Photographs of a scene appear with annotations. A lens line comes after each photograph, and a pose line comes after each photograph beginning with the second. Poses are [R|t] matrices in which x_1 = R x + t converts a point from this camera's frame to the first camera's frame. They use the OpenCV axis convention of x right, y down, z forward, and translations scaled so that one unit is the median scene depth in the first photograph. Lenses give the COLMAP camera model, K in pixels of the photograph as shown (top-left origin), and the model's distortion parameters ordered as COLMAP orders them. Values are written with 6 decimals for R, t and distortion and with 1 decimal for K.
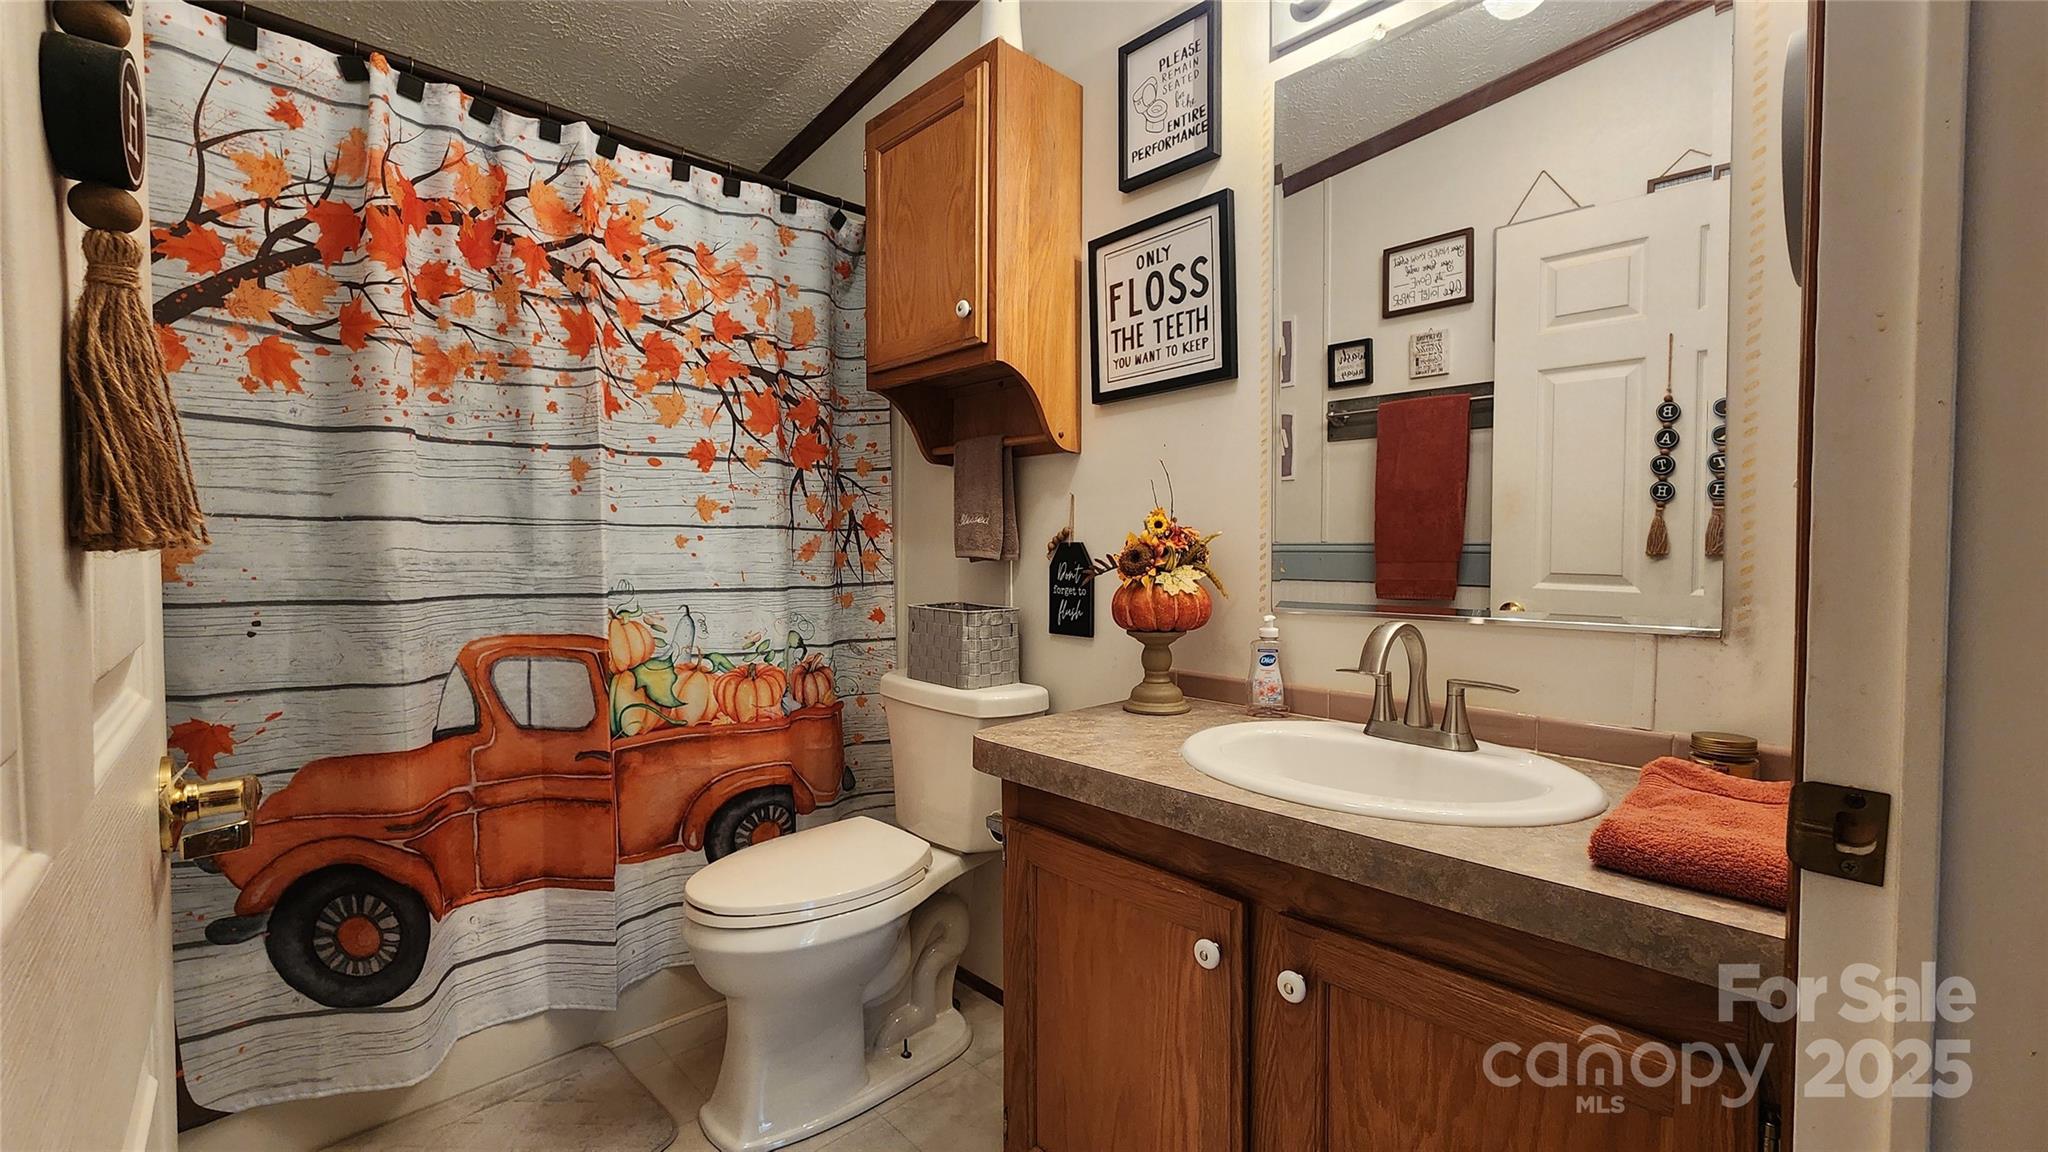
lens RADIAL K [[852.0, 0, 1021.0], [0, 852.0, 573.8], [0, 0, 1]] dist [0.002987, -0.000828]
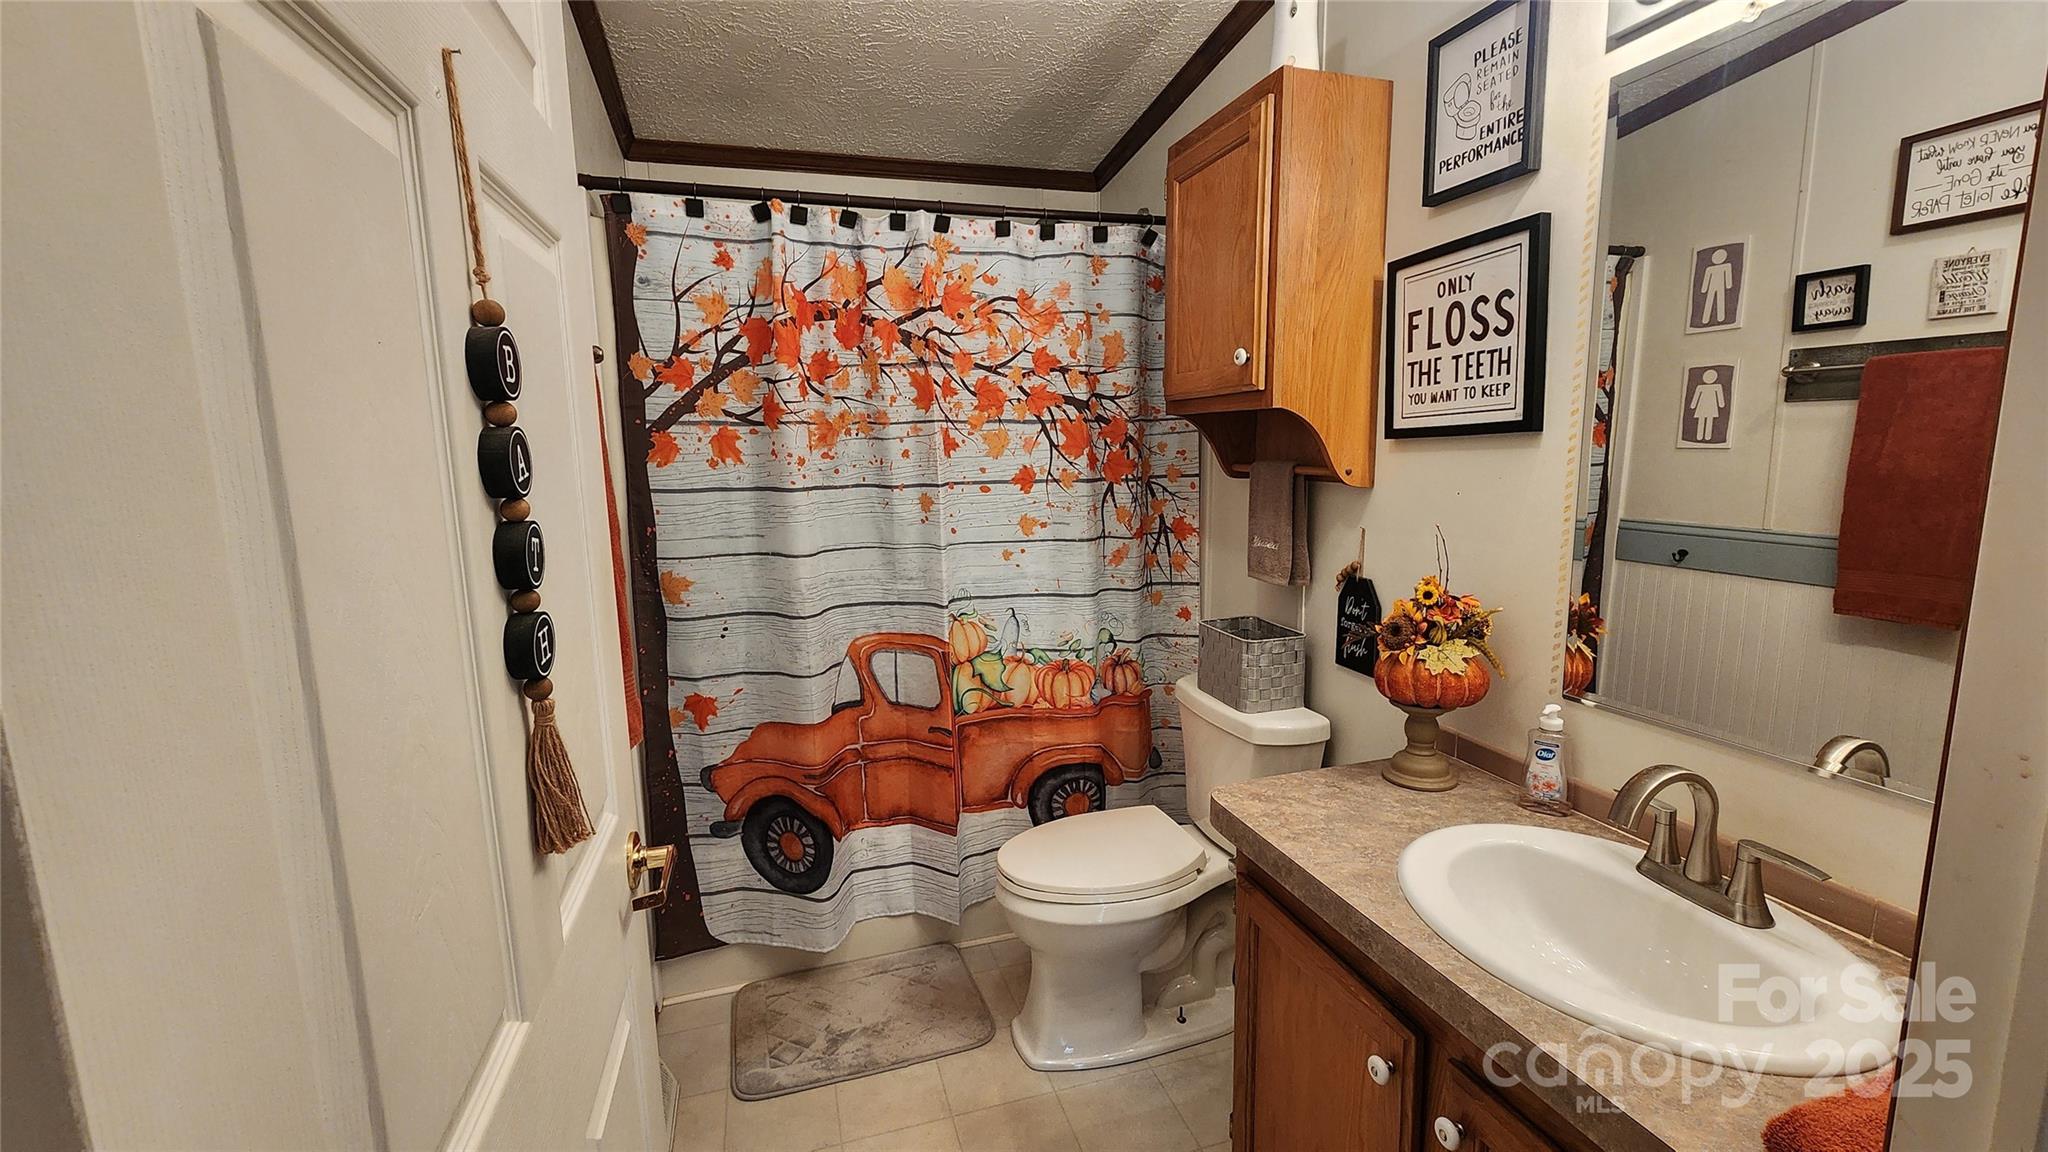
lens RADIAL K [[852.0, 0, 1017.7], [0, 852.0, 576.1], [0, 0, 1]] dist [0.002987, -0.000828]
pose [[0.896037, 0.051060, -0.441034, 0.146915], [0.005819, 0.991929, 0.126661, -0.175168], [0.443942, -0.116059, 0.888508, -0.041173]]
